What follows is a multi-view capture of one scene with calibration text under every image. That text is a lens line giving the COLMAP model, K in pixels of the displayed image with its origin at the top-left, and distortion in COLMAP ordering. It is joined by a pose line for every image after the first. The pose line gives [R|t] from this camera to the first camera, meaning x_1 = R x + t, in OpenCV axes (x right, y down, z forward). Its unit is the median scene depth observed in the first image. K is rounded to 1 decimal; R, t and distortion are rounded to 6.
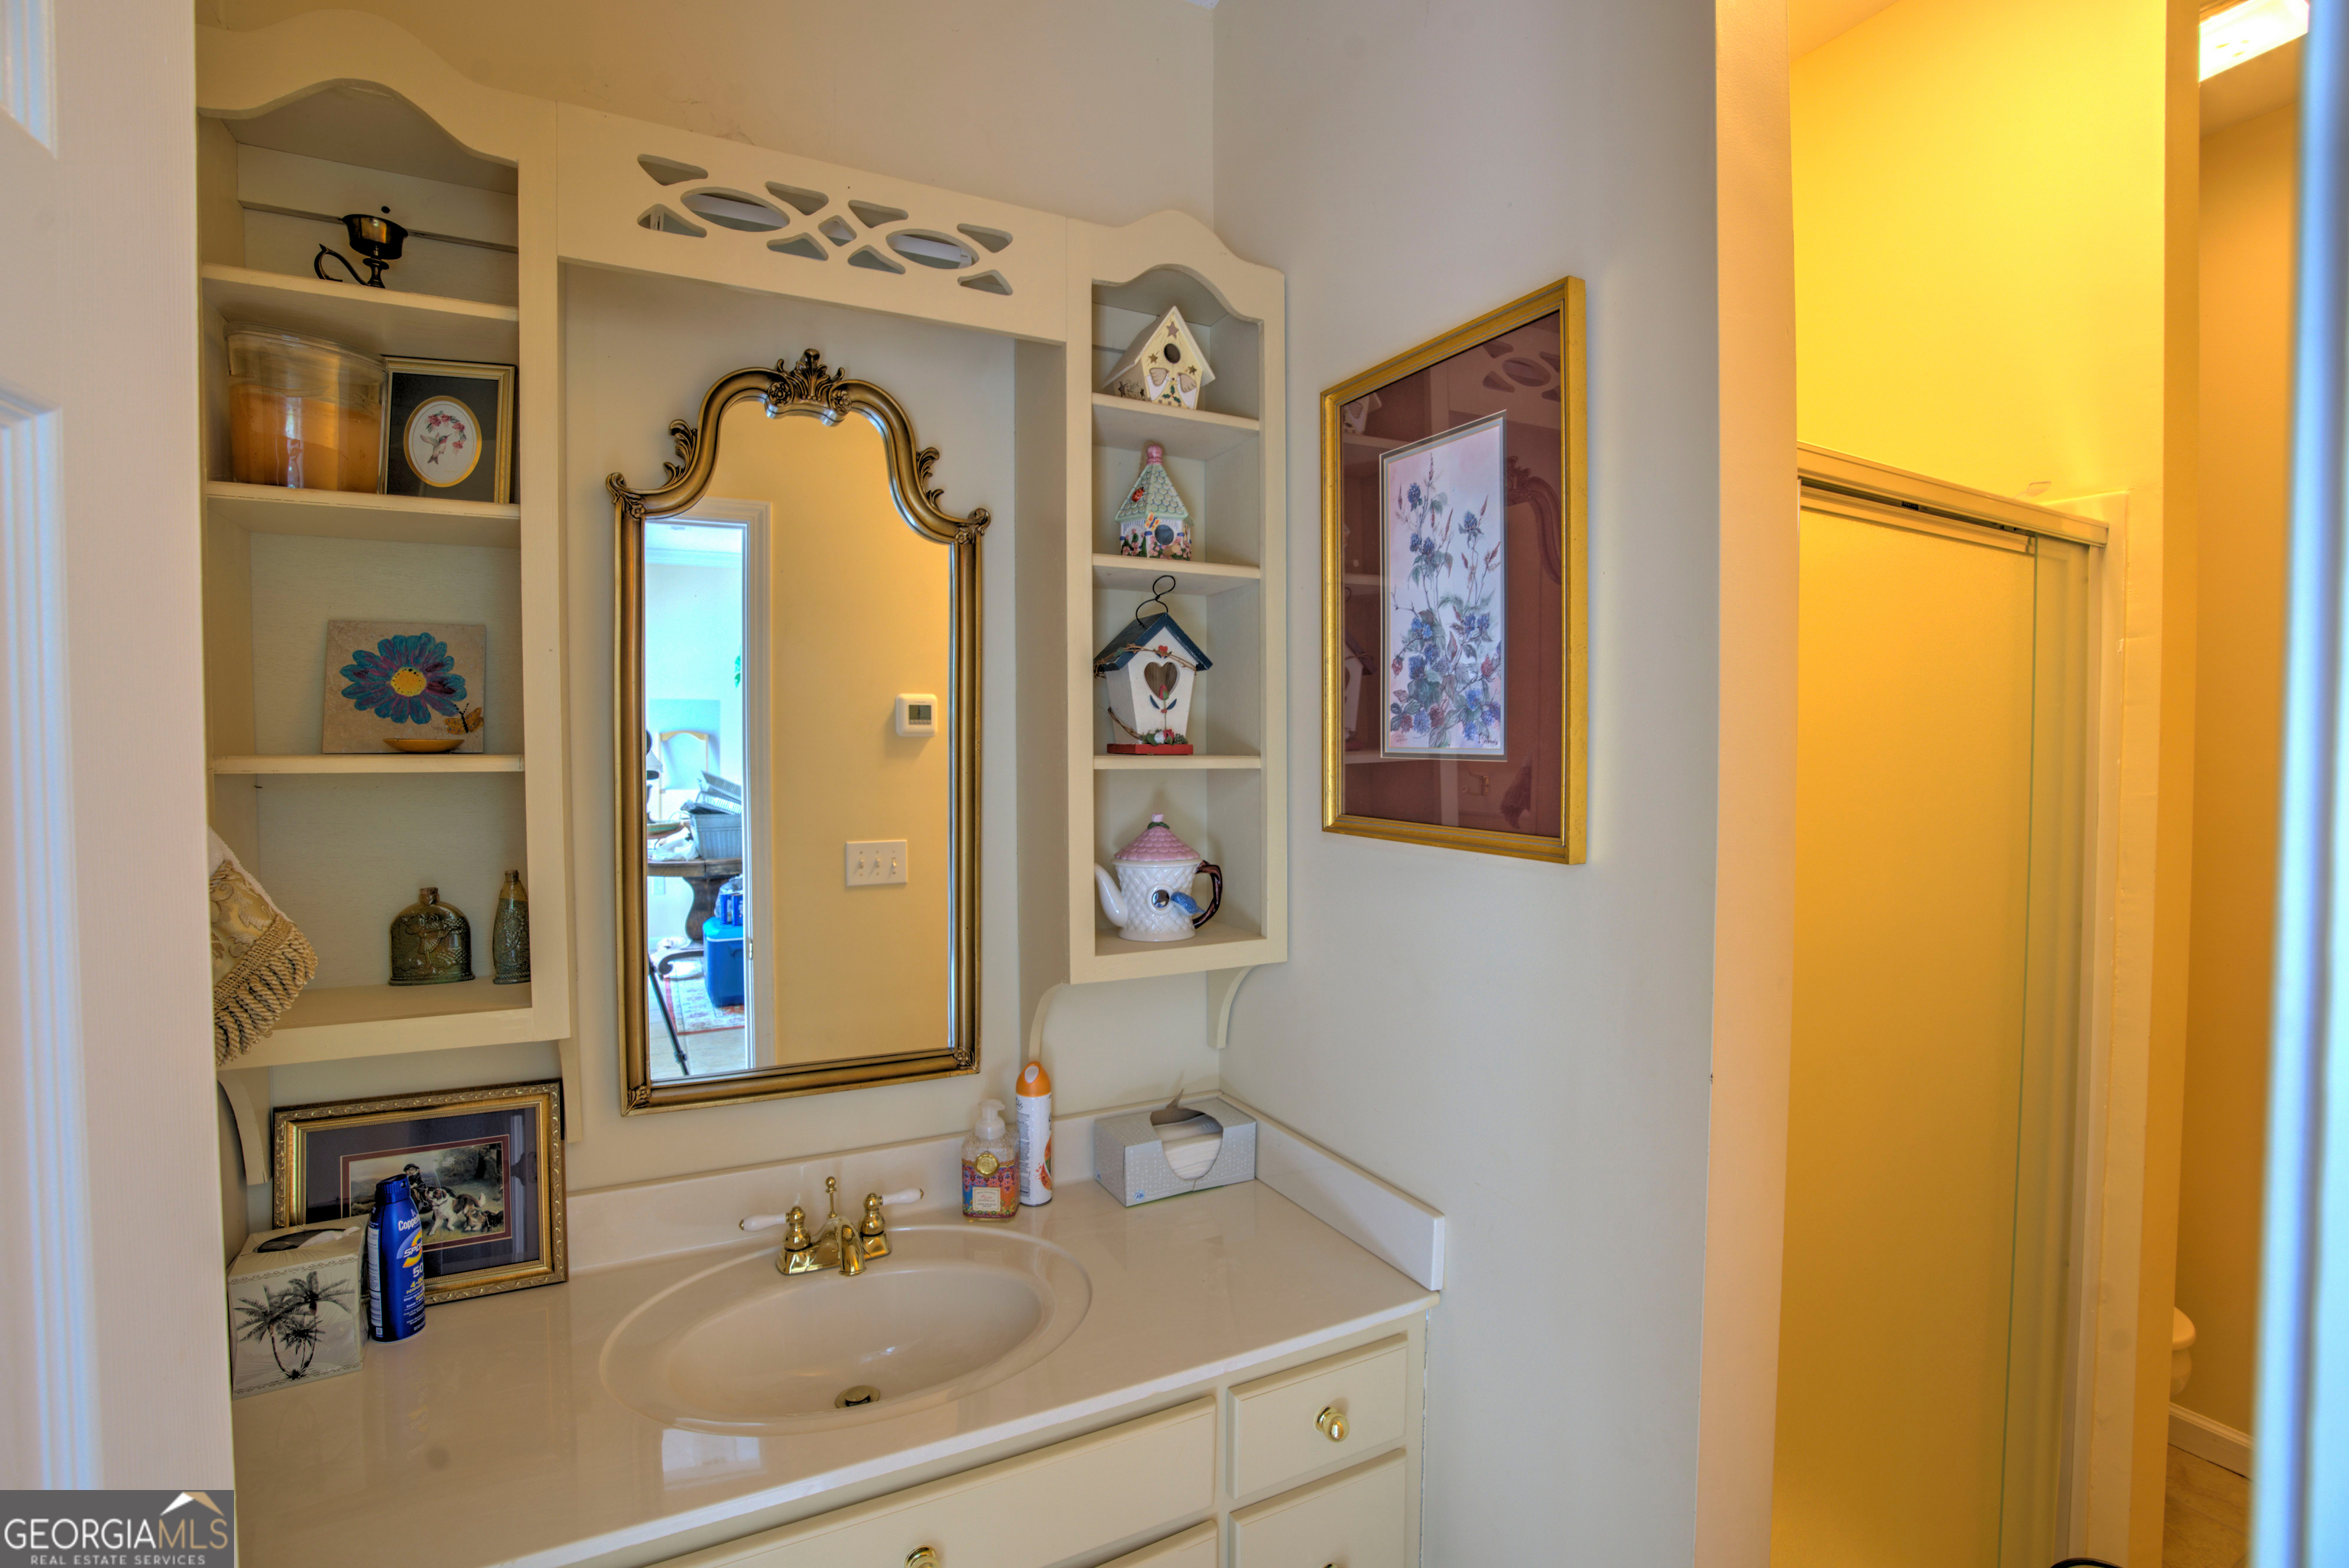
lens RADIAL K [[1086.0, 0, 1174.5], [0, 1086.0, 784.0], [0, 0, 1]] dist [-0.070193, 0.026119]
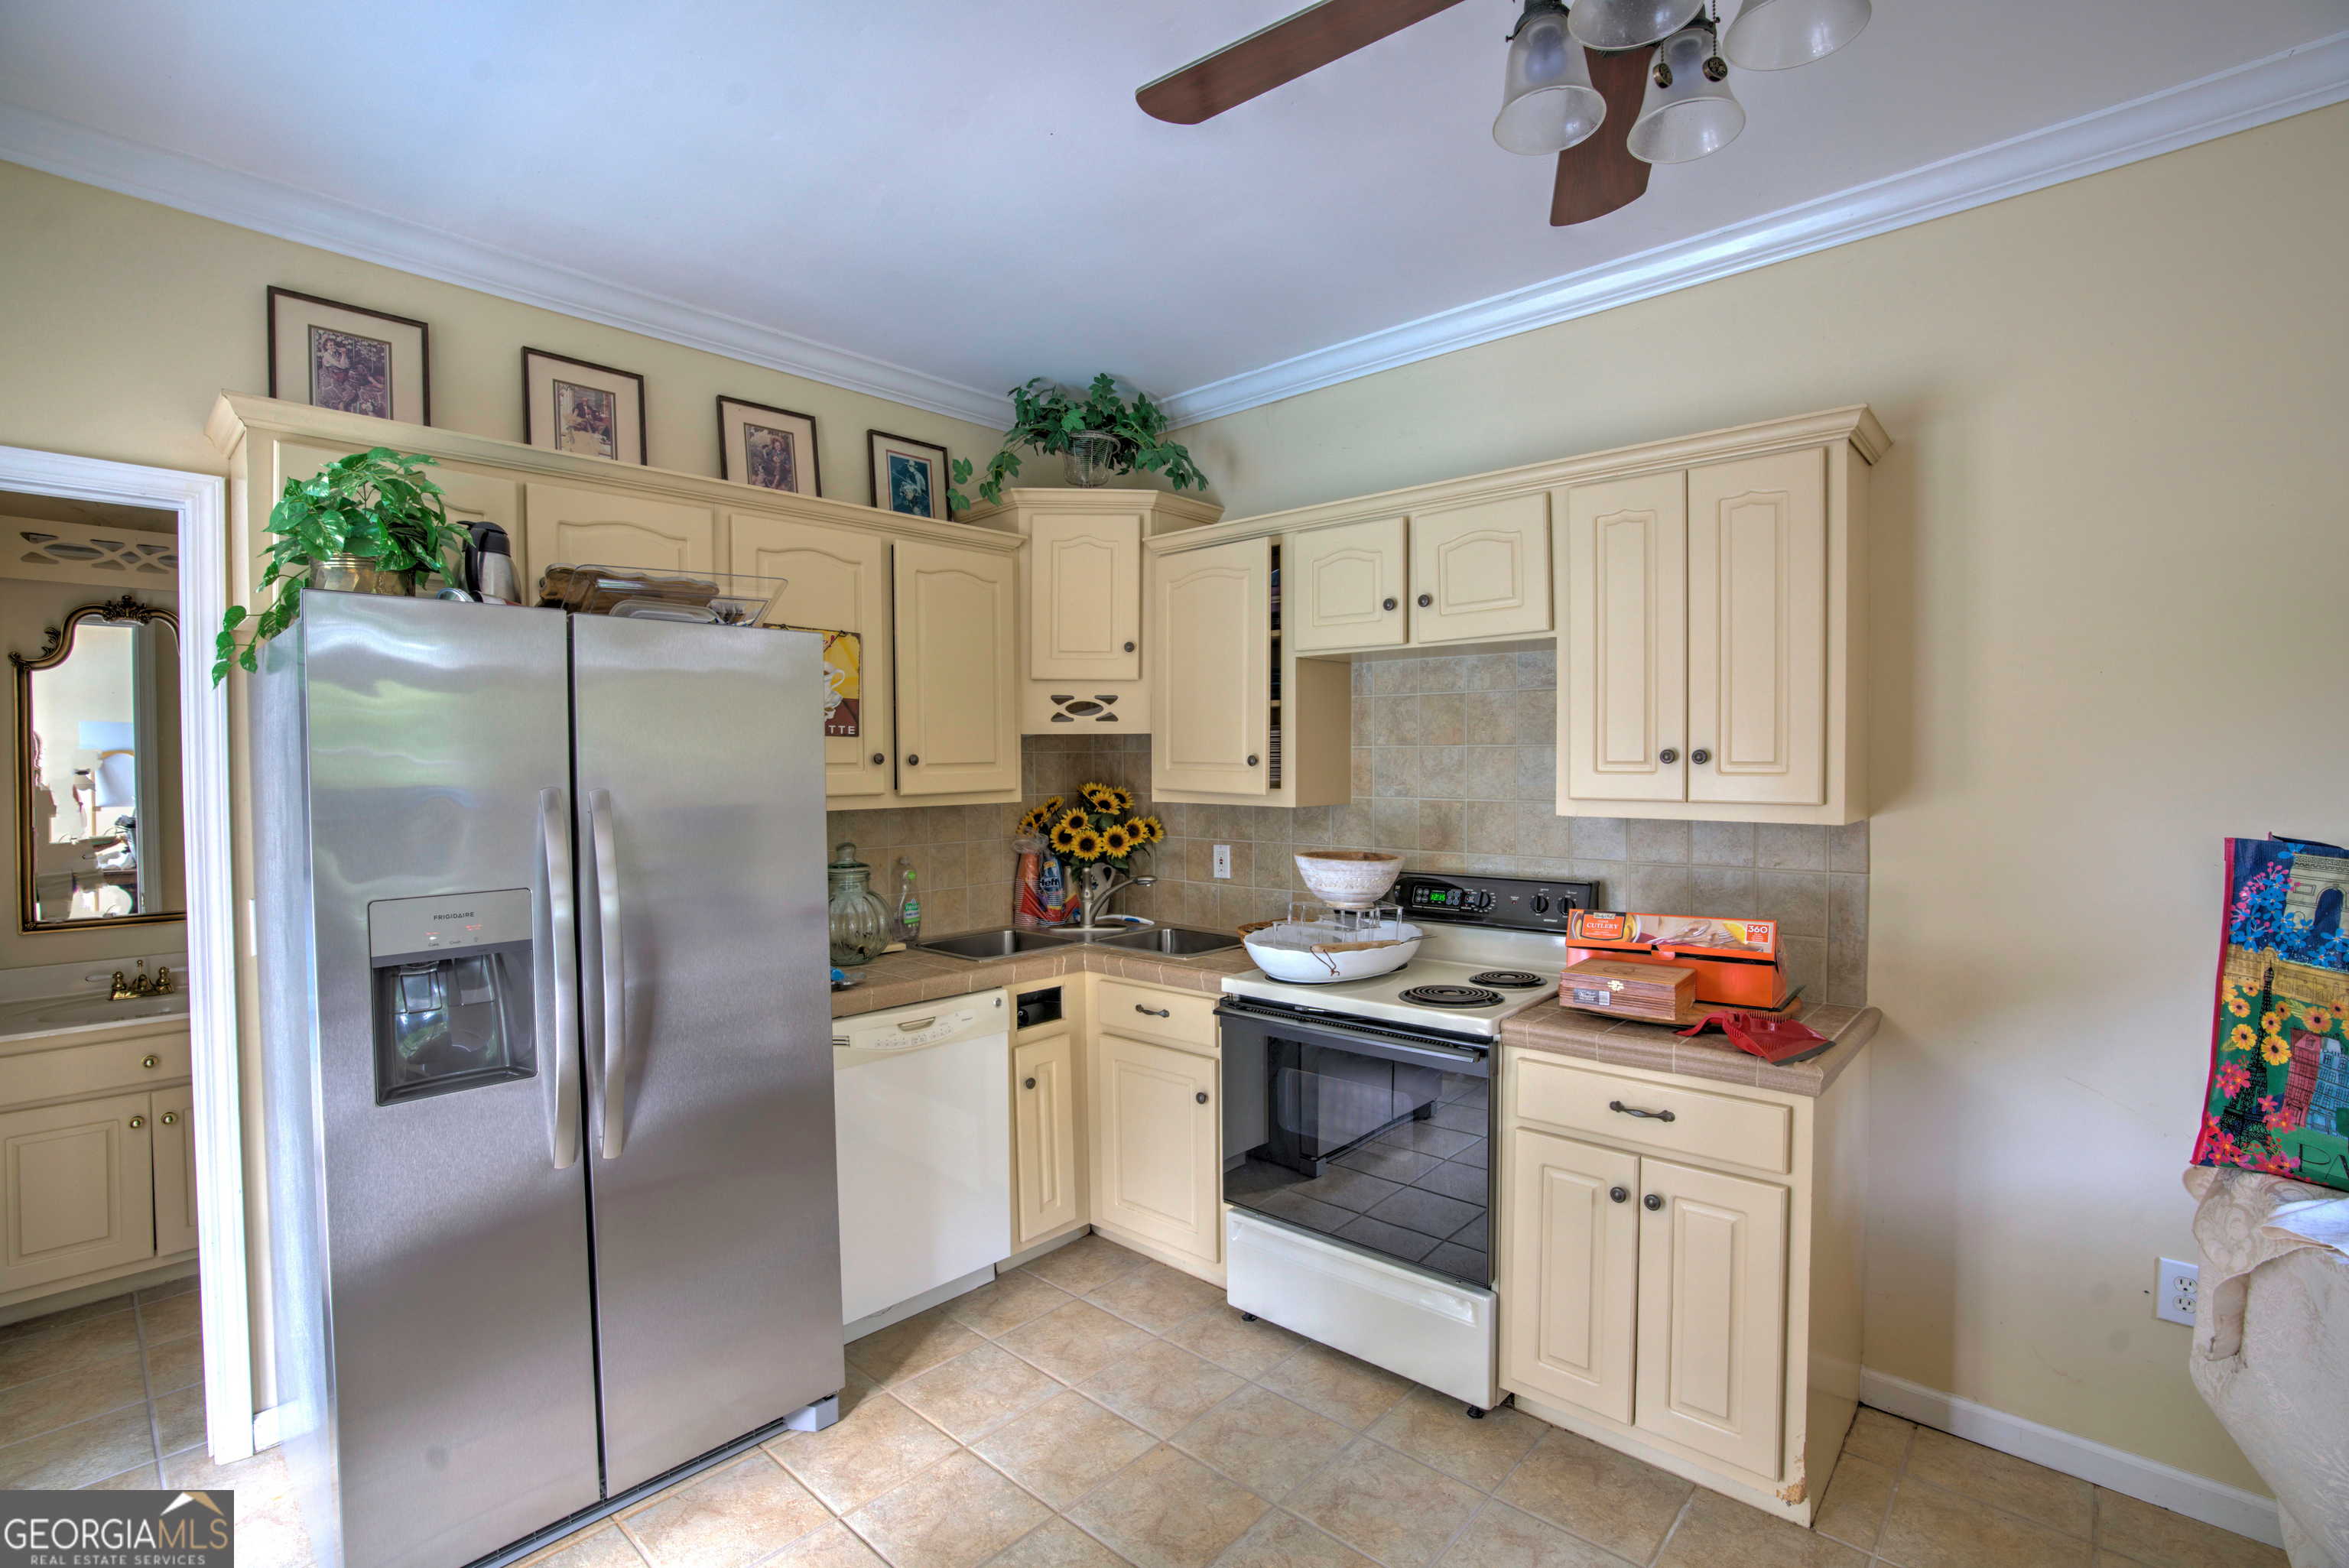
lens RADIAL K [[1086.0, 0, 1174.5], [0, 1086.0, 784.0], [0, 0, 1]] dist [-0.070193, 0.026119]
pose [[0.941843, -0.011599, 0.335852, 1.013209], [0.015980, 0.999819, -0.010283, 0.051352], [-0.335672, 0.015052, 0.941859, -1.818235]]
